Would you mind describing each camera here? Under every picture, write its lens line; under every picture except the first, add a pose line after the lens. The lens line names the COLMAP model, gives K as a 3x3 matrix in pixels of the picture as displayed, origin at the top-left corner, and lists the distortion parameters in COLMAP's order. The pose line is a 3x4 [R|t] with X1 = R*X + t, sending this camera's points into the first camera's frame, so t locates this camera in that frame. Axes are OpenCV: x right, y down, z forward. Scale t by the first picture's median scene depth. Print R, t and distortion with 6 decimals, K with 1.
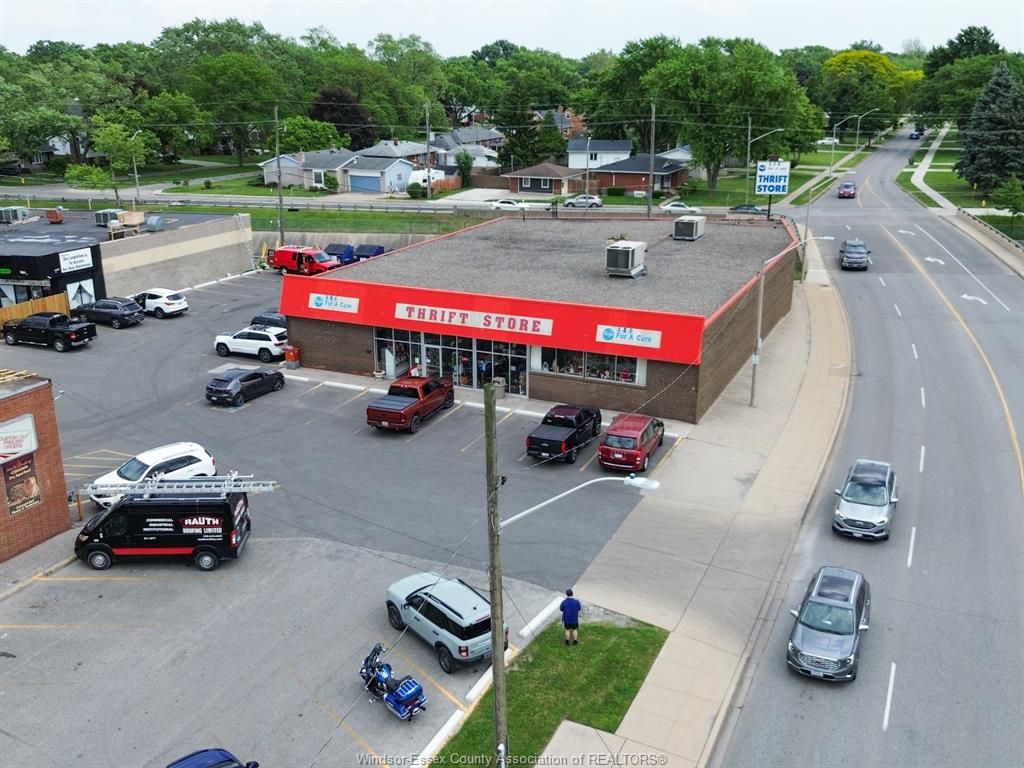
lens RADIAL K [[1003.8, 0, 510.2], [0, 1003.8, 380.3], [0, 0, 1]] dist [0.042468, 0.000000]
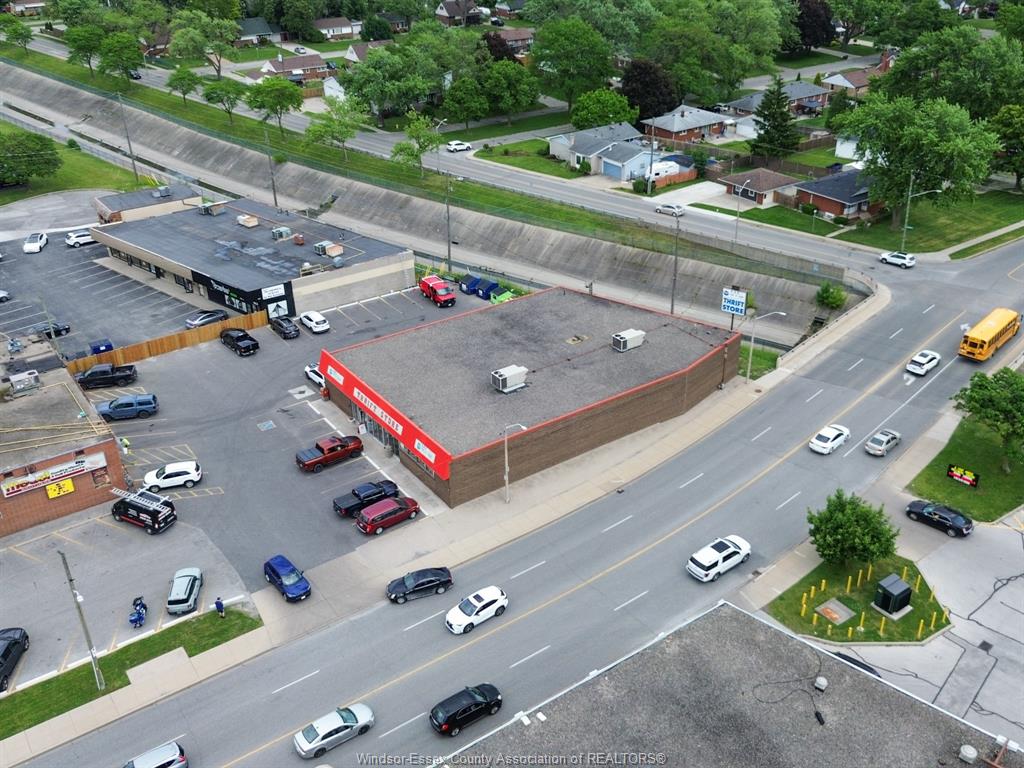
lens RADIAL K [[1003.8, 0, 514.0], [0, 1003.8, 386.2], [0, 0, 1]] dist [0.042468, 0.000000]
pose [[0.868916, 0.228215, -0.439208, 0.698372], [-0.140792, 0.964665, 0.222707, -0.395701], [0.474514, -0.131676, 0.870344, -0.303687]]
